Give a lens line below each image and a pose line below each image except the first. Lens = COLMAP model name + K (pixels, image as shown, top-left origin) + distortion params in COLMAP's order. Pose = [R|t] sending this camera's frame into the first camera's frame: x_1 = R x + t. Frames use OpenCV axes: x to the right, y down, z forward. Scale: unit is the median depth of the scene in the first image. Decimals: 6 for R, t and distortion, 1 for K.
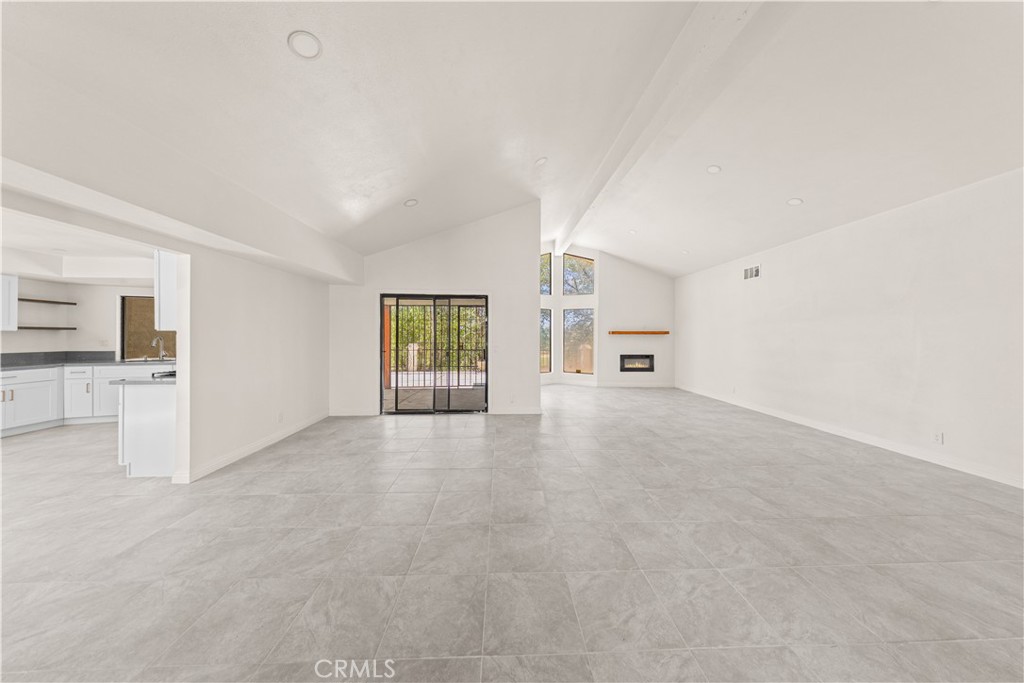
lens RADIAL K [[301.7, 0, 513.7], [0, 301.7, 334.1], [0, 0, 1]] dist [-0.001863, -0.000146]
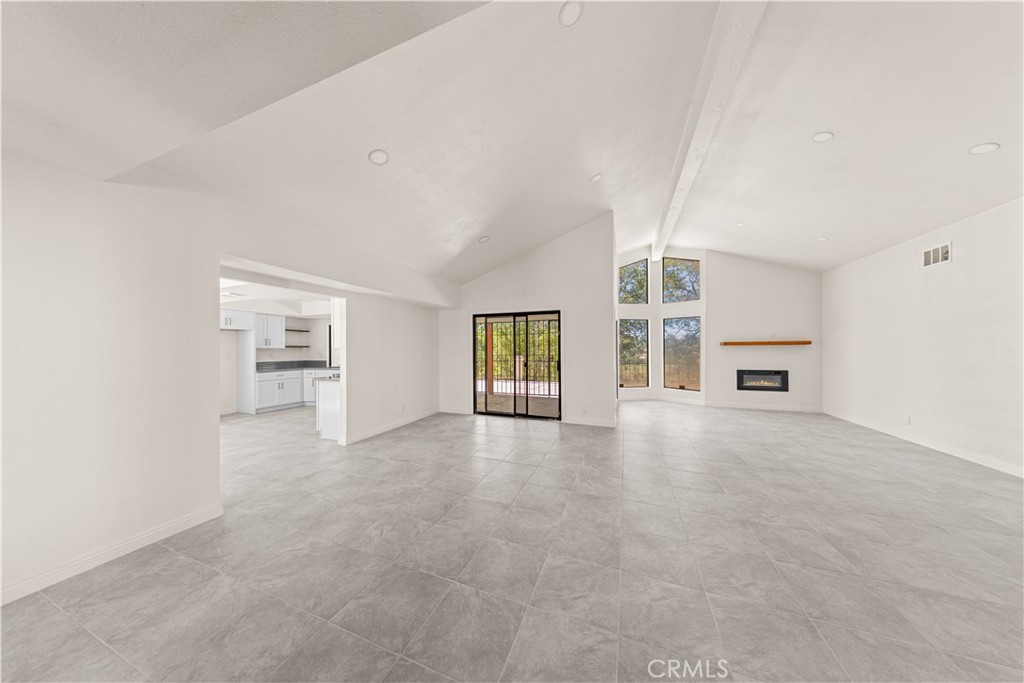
lens RADIAL K [[298.9, 0, 512.0], [0, 298.9, 346.3], [0, 0, 1]] dist [0.000566, -0.001087]
pose [[0.916784, -0.011778, -0.399209, 0.182807], [0.010543, 0.999930, -0.005290, 0.001011], [0.399243, 0.000641, 0.916845, -0.039603]]
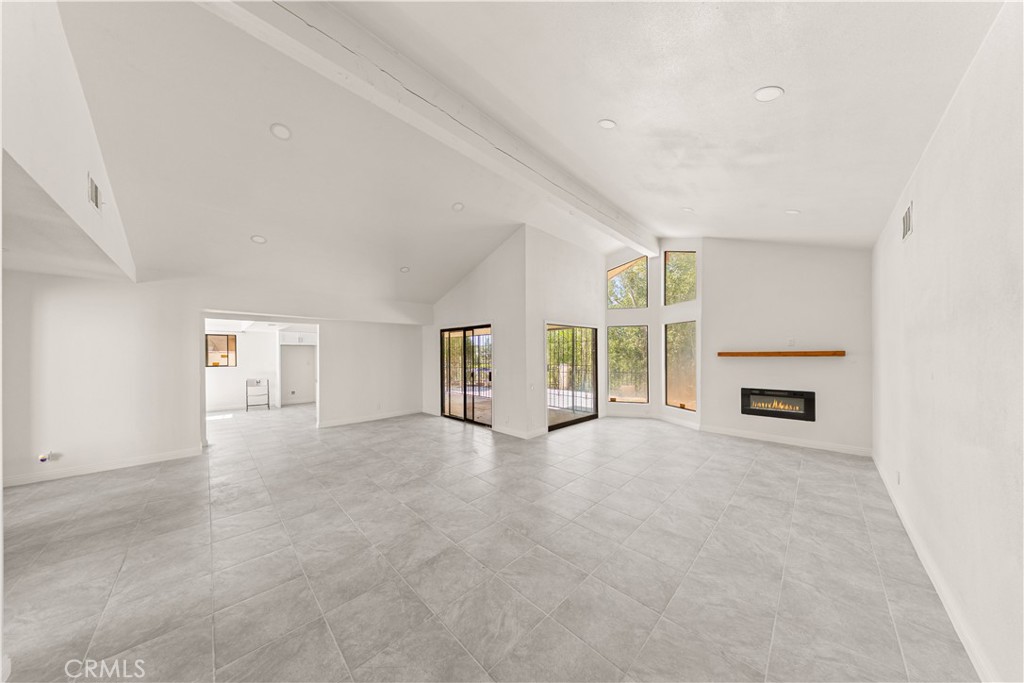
lens RADIAL K [[306.7, 0, 506.0], [0, 306.7, 352.2], [0, 0, 1]] dist [-0.000316, -0.000071]
pose [[0.671549, -0.013124, -0.740844, 0.841993], [0.011530, 0.999907, -0.007262, -0.016460], [0.740871, -0.003665, 0.671638, 0.288754]]
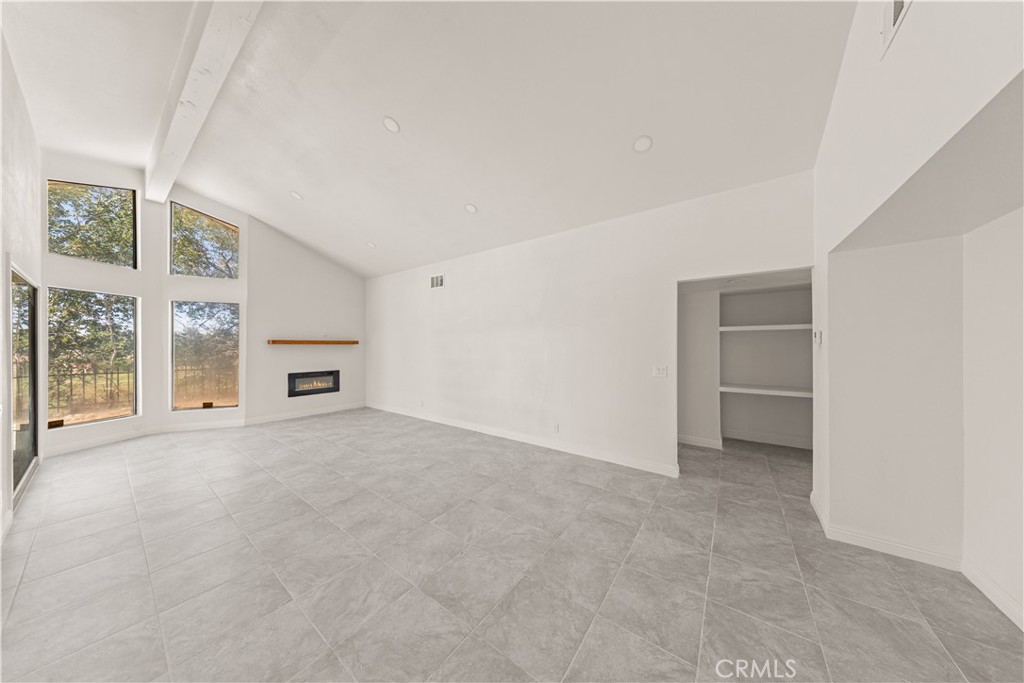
lens RADIAL K [[298.9, 0, 512.0], [0, 298.9, 346.3], [0, 0, 1]] dist [0.000566, -0.001087]
pose [[0.623539, -0.004865, 0.781777, 0.219262], [-0.001837, 0.999969, 0.007689, -0.002968], [-0.781790, -0.006231, 0.623510, 0.247145]]
